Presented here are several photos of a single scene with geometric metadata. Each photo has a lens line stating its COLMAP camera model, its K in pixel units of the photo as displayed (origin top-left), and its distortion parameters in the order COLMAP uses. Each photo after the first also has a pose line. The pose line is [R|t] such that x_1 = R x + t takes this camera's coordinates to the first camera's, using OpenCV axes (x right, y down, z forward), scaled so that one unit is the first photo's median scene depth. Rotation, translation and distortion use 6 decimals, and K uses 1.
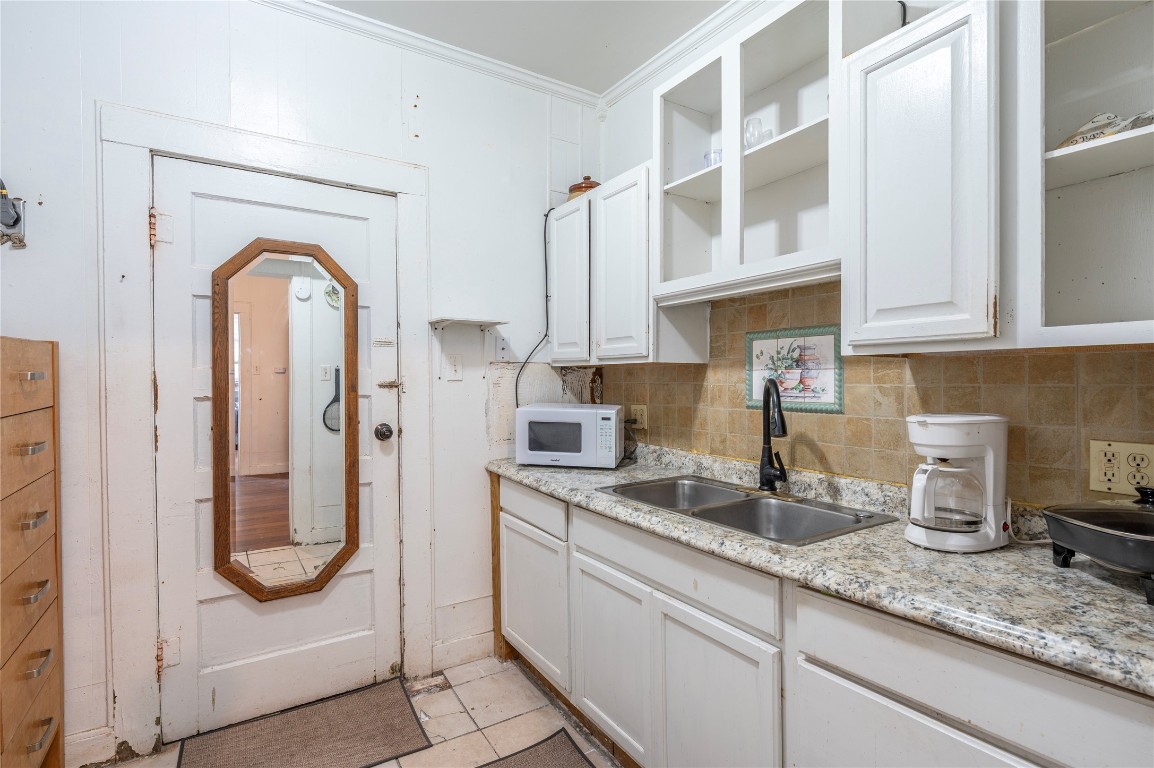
lens RADIAL K [[557.3, 0, 577.1], [0, 557.3, 381.3], [0, 0, 1]] dist [-0.002077, -0.000433]
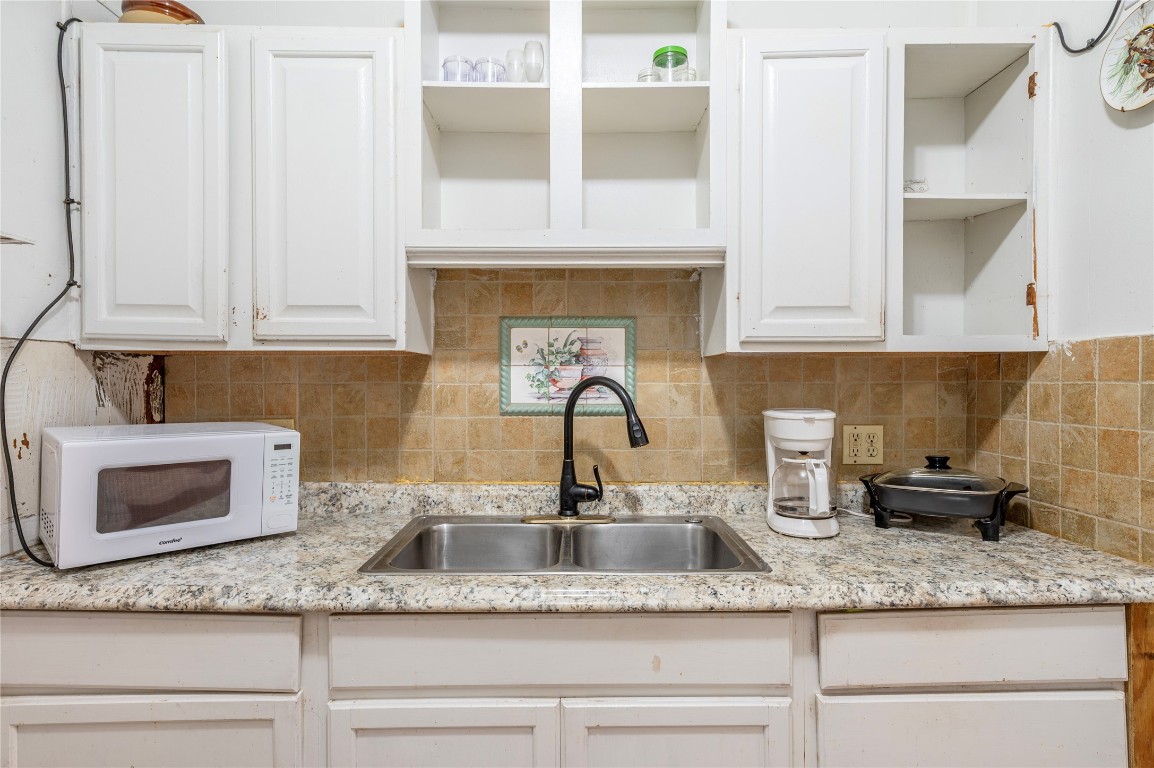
lens RADIAL K [[602.6, 0, 573.4], [0, 602.6, 383.4], [0, 0, 1]] dist [0.010470, 0.001396]
pose [[0.527846, -0.006322, 0.849316, -0.360285], [0.001662, 0.999978, 0.006411, -0.000508], [-0.849338, -0.001972, 0.527845, 0.488492]]
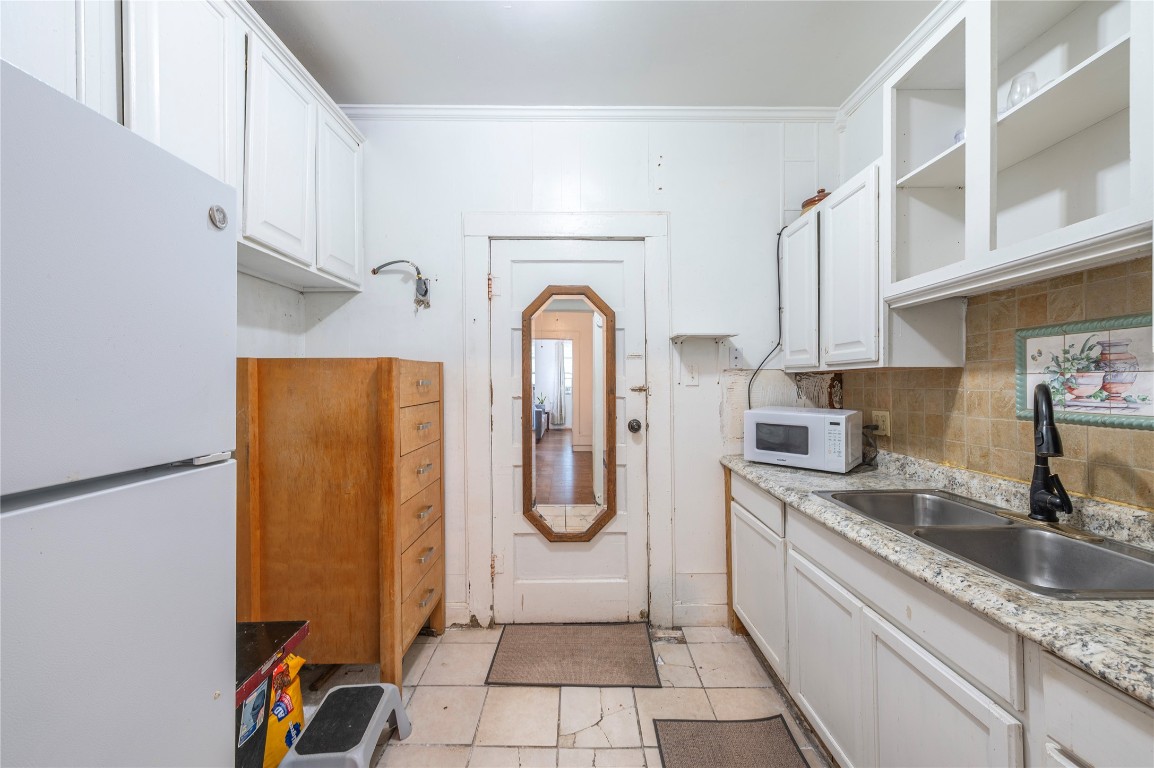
lens RADIAL K [[449.5, 0, 580.0], [0, 449.5, 382.3], [0, 0, 1]] dist [0.004501, 0.000445]
pose [[0.848796, -0.002775, -0.528714, 0.105795], [-0.001353, 0.999972, -0.007420, -0.001372], [0.528719, 0.007014, 0.848768, 0.067461]]
